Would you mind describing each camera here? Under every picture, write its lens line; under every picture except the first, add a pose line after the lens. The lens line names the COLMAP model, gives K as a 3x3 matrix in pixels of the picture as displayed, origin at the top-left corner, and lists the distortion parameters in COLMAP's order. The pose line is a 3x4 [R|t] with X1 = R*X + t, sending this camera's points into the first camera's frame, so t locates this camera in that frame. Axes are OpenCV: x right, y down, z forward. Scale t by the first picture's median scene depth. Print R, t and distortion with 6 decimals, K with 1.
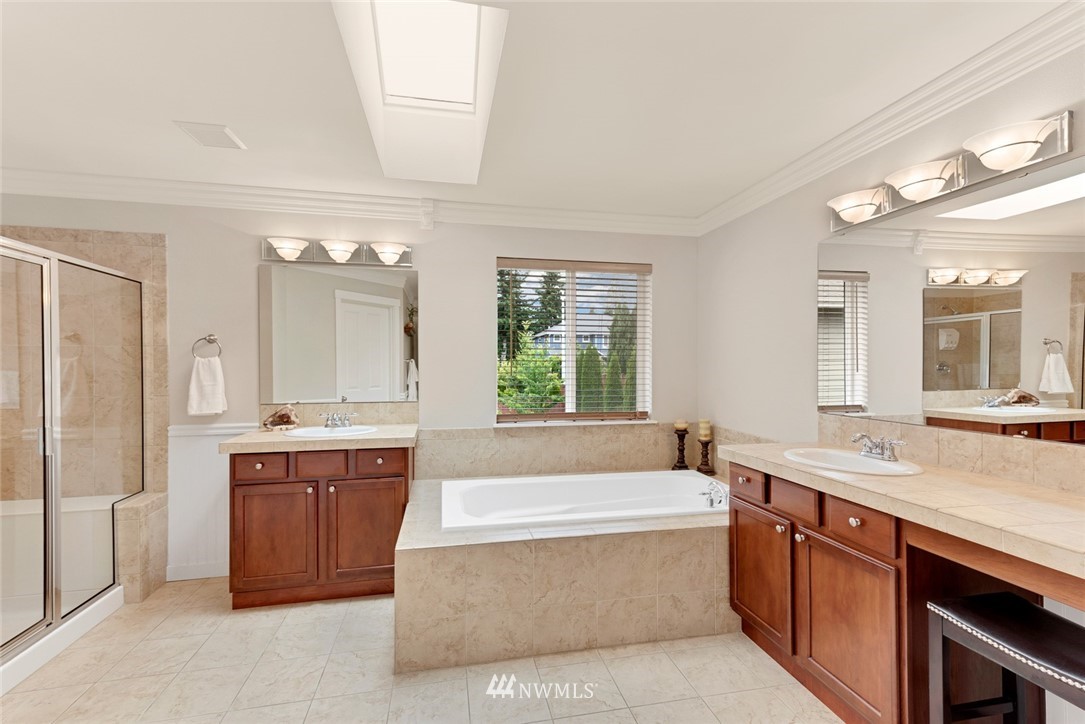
lens RADIAL K [[438.8, 0, 541.5], [0, 438.8, 367.0], [0, 0, 1]] dist [0.010678, -0.000475]
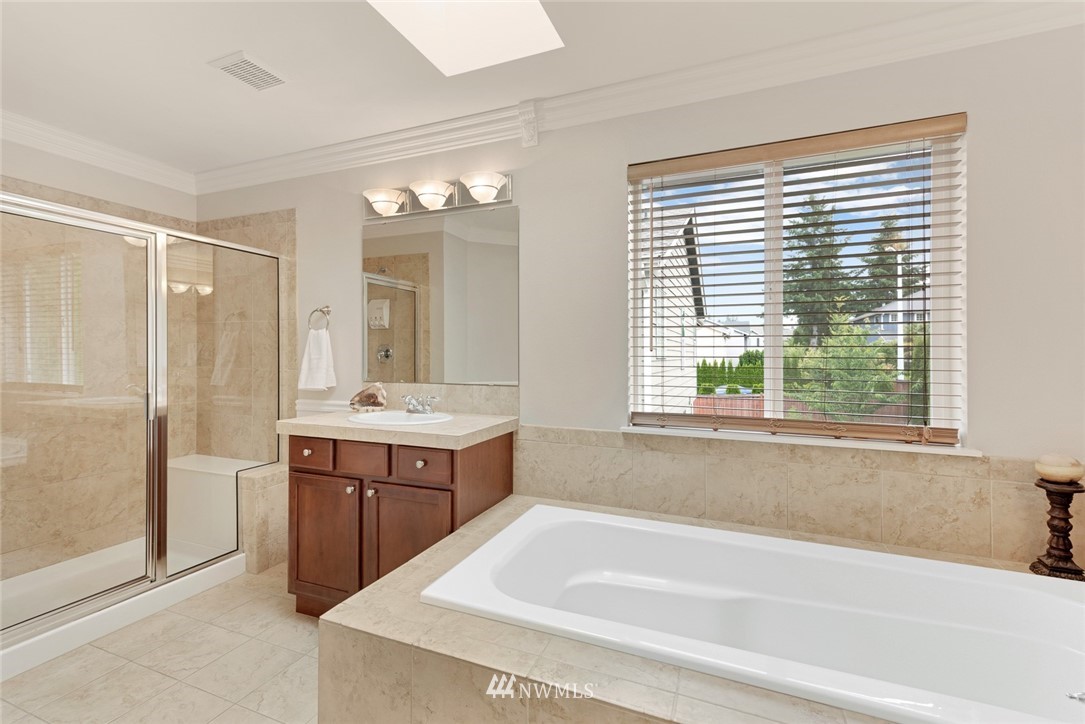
lens RADIAL K [[470.1, 0, 542.7], [0, 470.1, 350.0], [0, 0, 1]] dist [0.015302, -0.000289]
pose [[0.827066, -0.002802, -0.562098, 0.206480], [-0.003919, 0.999935, -0.010751, 0.030113], [0.562092, 0.011094, 0.827001, 0.420063]]
